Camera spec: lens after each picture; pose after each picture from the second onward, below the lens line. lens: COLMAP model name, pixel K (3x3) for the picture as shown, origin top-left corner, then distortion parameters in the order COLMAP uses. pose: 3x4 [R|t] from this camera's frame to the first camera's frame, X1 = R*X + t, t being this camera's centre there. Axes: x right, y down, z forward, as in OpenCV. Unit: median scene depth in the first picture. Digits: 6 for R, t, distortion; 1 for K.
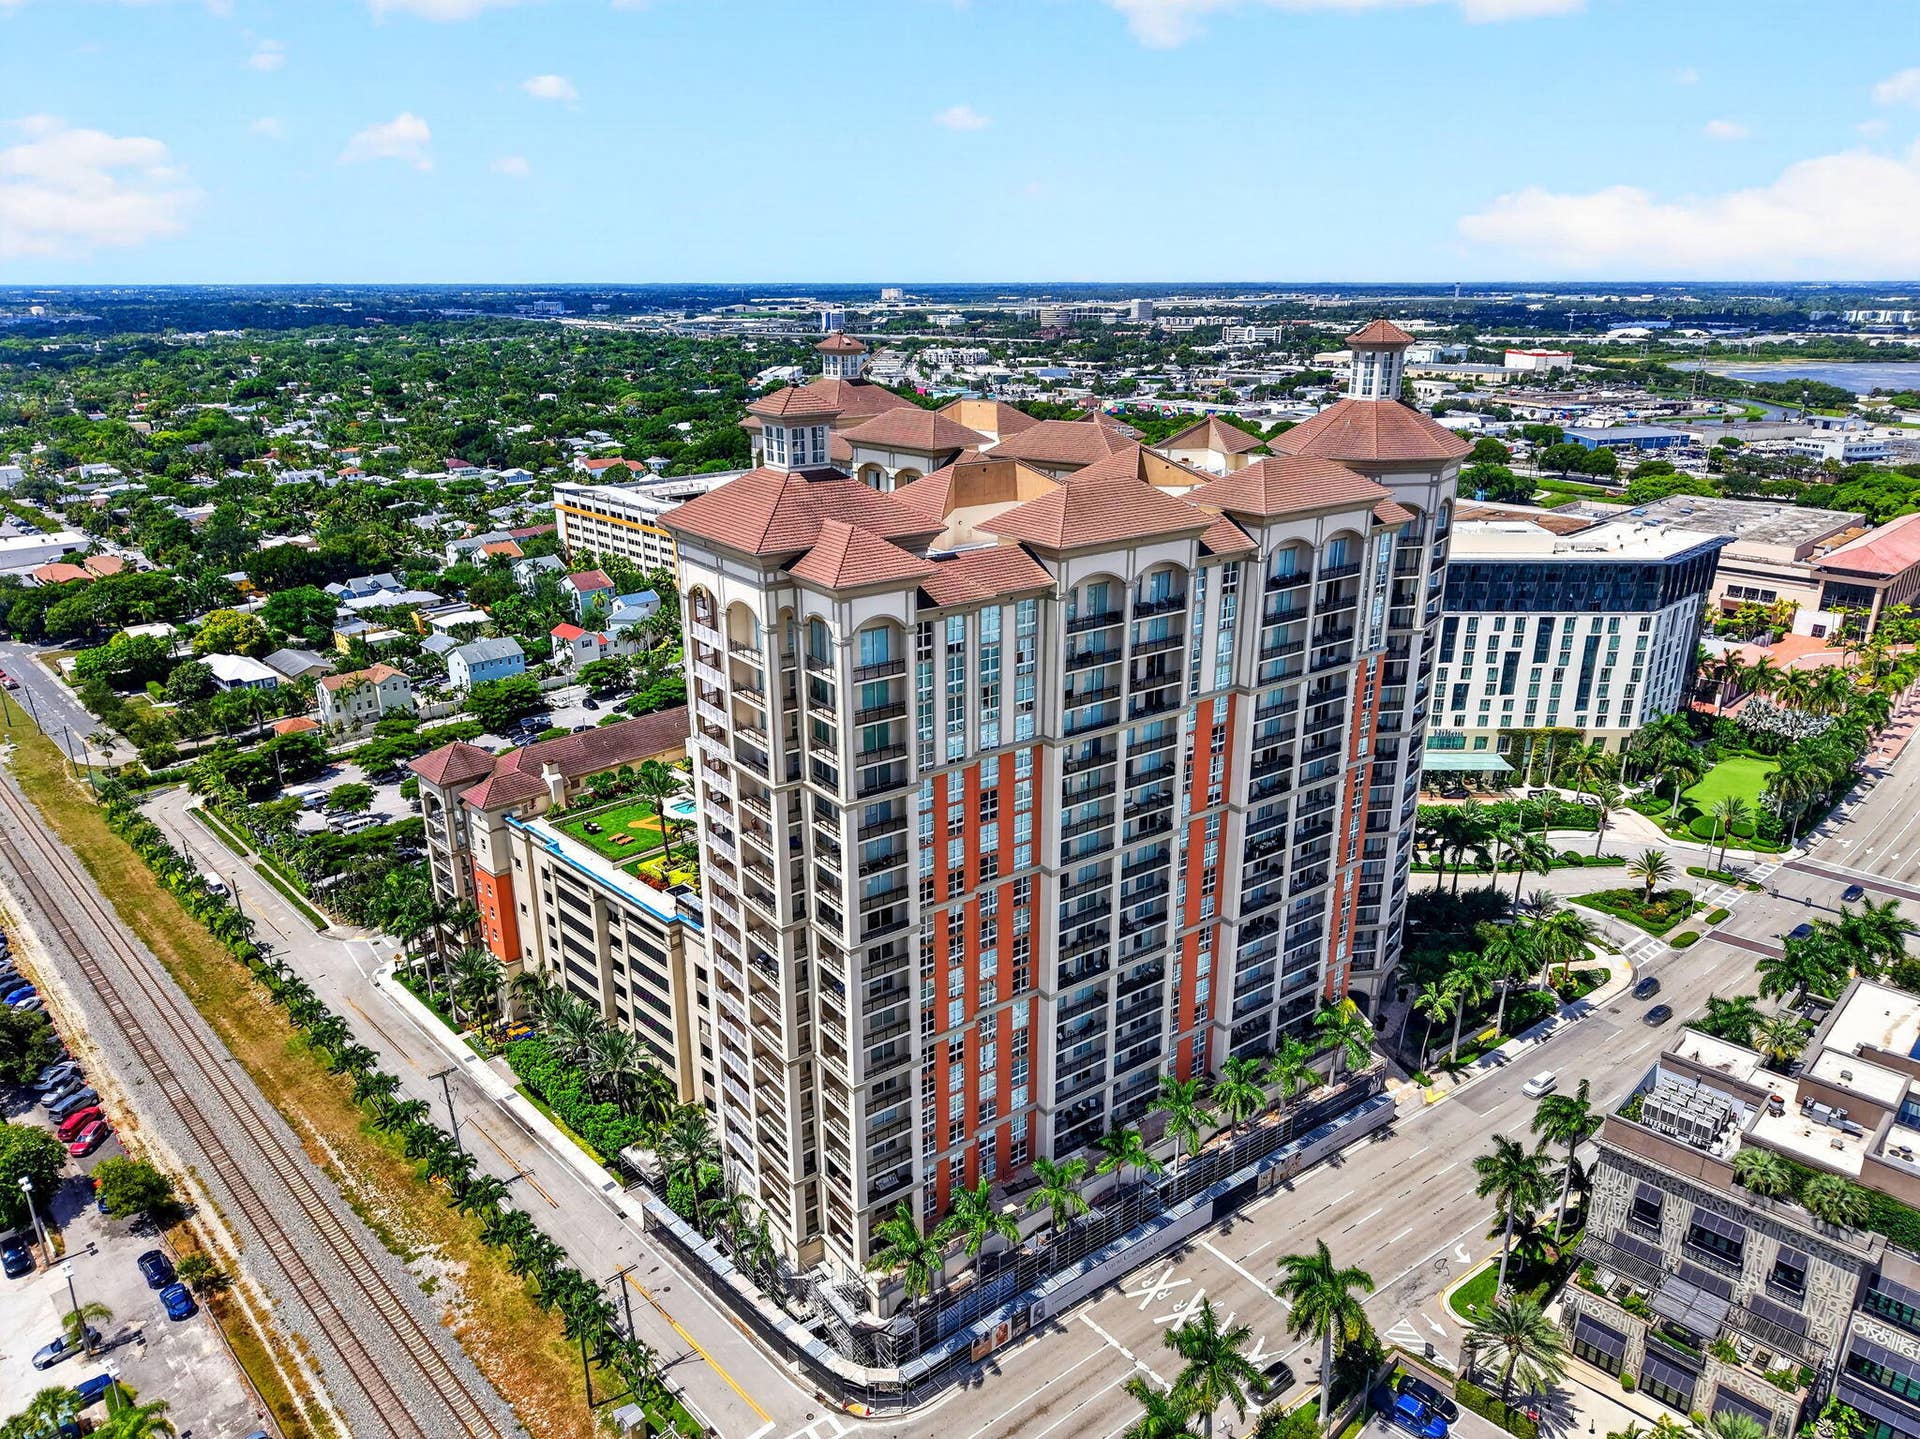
lens RADIAL K [[1283.1, 0, 955.8], [0, 1283.1, 720.5], [0, 0, 1]] dist [0.015044, -0.020102]
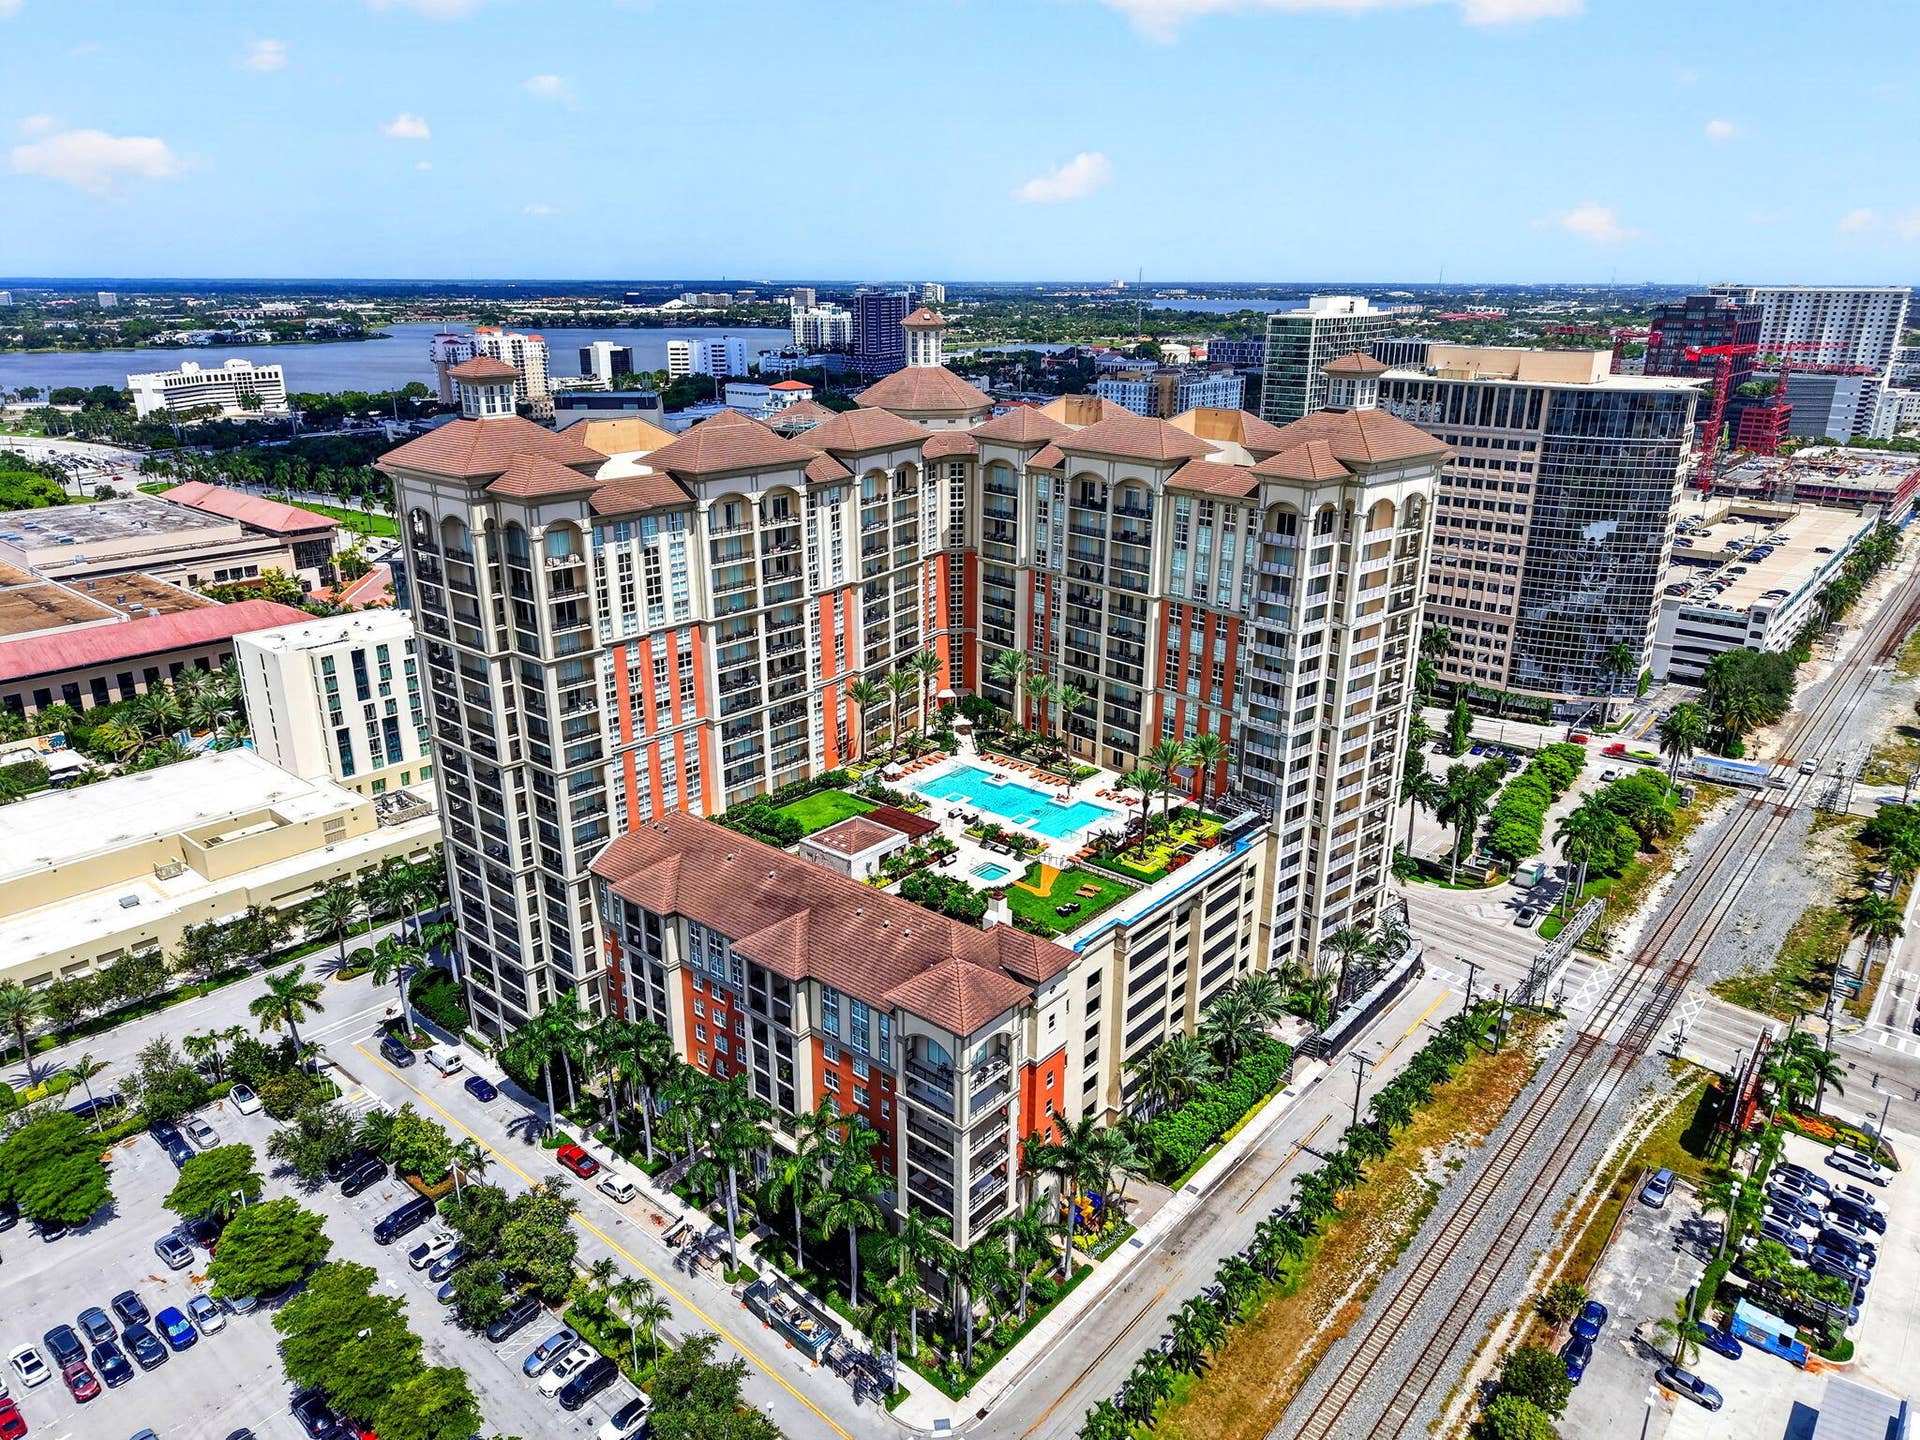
lens RADIAL K [[1283.1, 0, 955.8], [0, 1283.1, 721.0], [0, 0, 1]] dist [0.015044, -0.020102]
pose [[-0.087847, -0.322710, 0.942412, -1.199241], [0.319854, 0.886834, 0.333494, -0.391323], [-0.943386, 0.330731, 0.025314, 1.145904]]
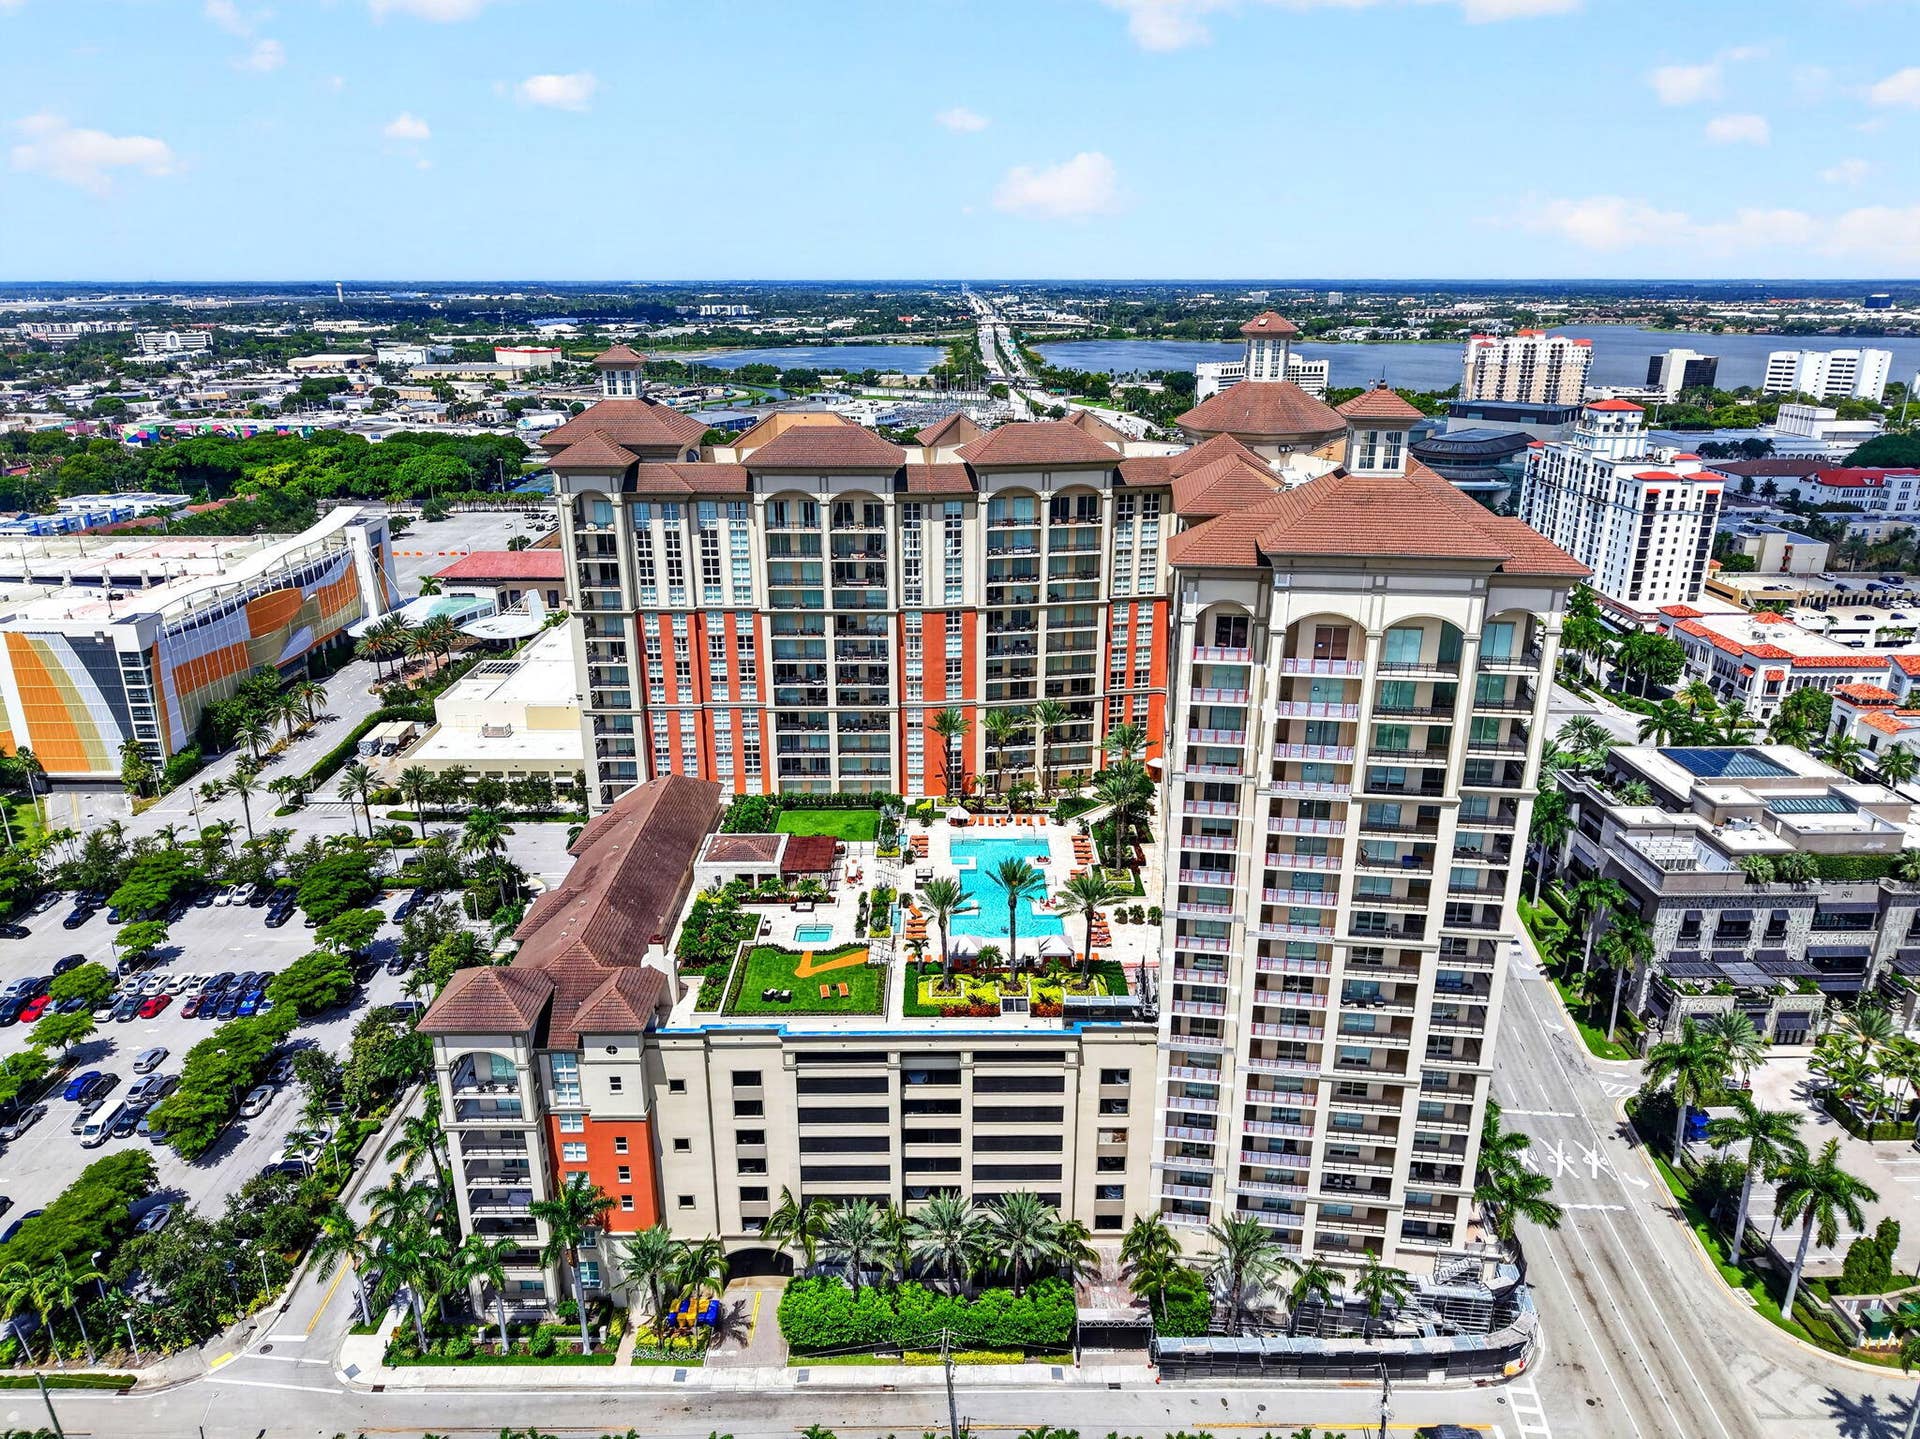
lens RADIAL K [[1272.5, 0, 960.0], [0, 1272.5, 719.5], [0, 0, 1]] dist [0.005676, -0.004711]
pose [[0.696410, -0.233684, 0.678531, -0.775229], [0.231972, 0.968042, 0.095306, -0.138802], [-0.679118, 0.091029, 0.728363, 0.408671]]
